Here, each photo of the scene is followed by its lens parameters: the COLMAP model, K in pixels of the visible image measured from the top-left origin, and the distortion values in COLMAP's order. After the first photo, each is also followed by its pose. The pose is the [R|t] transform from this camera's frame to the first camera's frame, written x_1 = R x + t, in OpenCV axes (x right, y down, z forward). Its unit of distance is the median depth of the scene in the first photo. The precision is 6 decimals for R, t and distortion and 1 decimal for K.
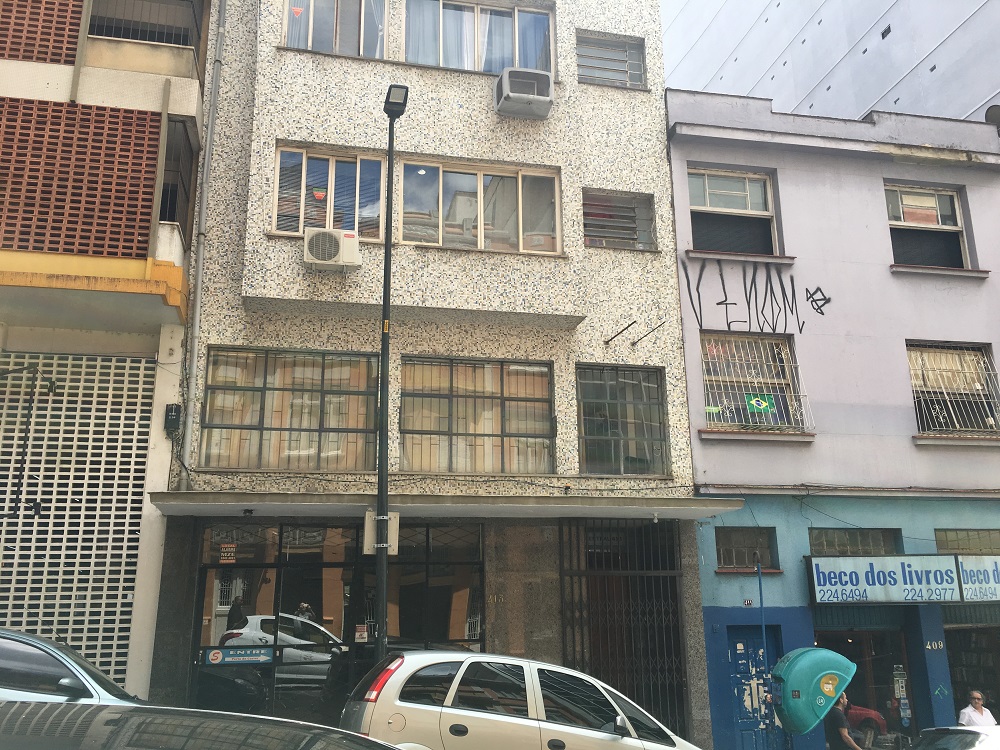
lens RADIAL K [[850.1, 0, 502.3], [0, 850.1, 377.7], [0, 0, 1]] dist [0.081755, -0.105209]
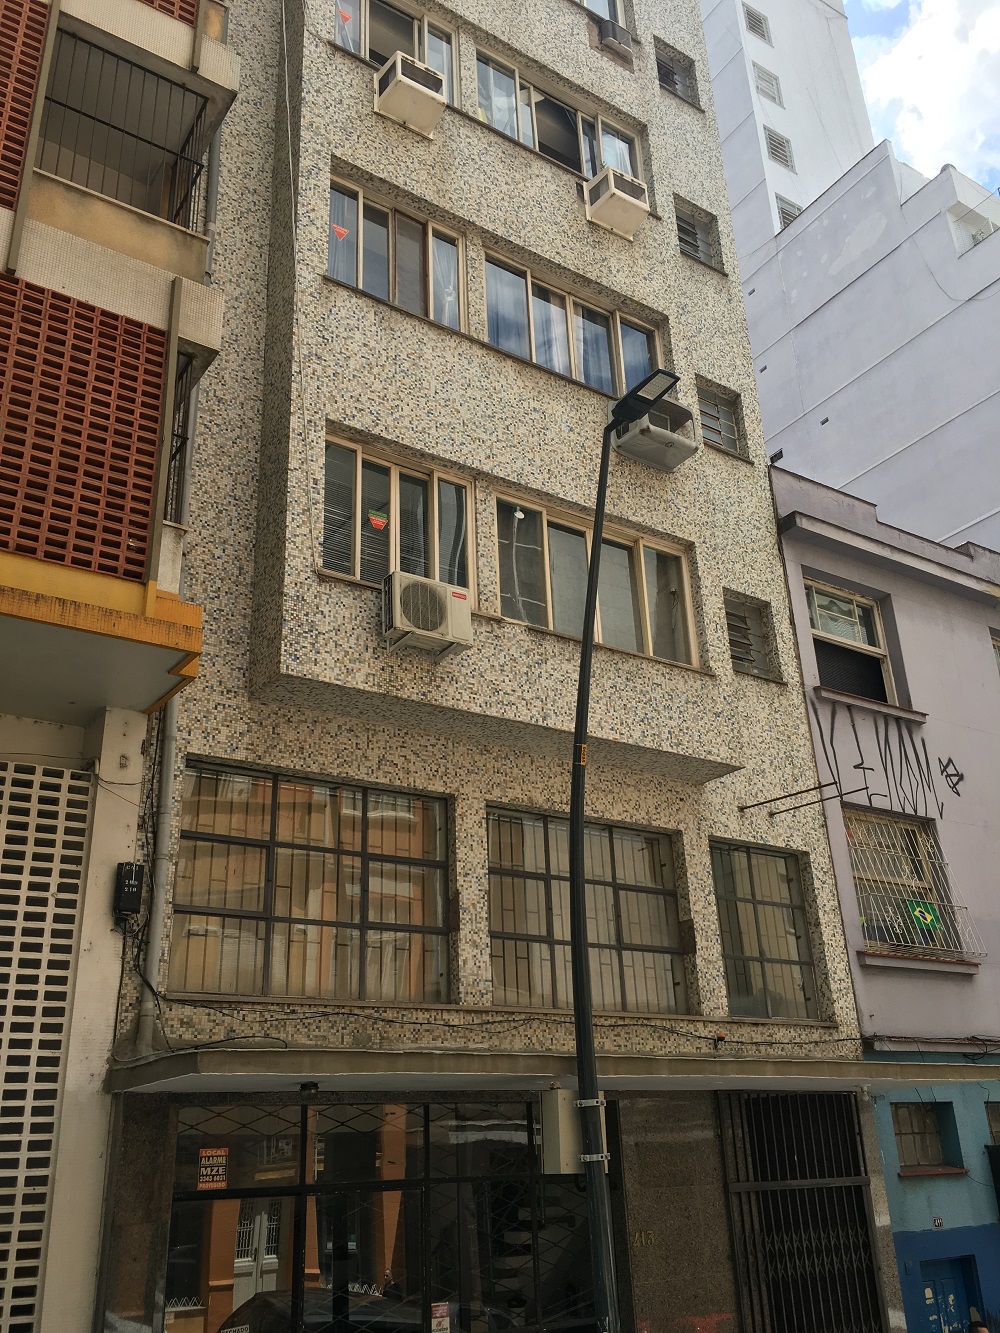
lens RADIAL K [[1133.1, 0, 499.5], [0, 1133.1, 675.3], [0, 0, 1]] dist [0.081755, -0.105209]
pose [[0.929899, 0.124624, 0.346058, -0.392532], [-0.071998, 0.984323, -0.161010, 0.013095], [-0.360699, 0.124807, 0.924294, 0.247666]]
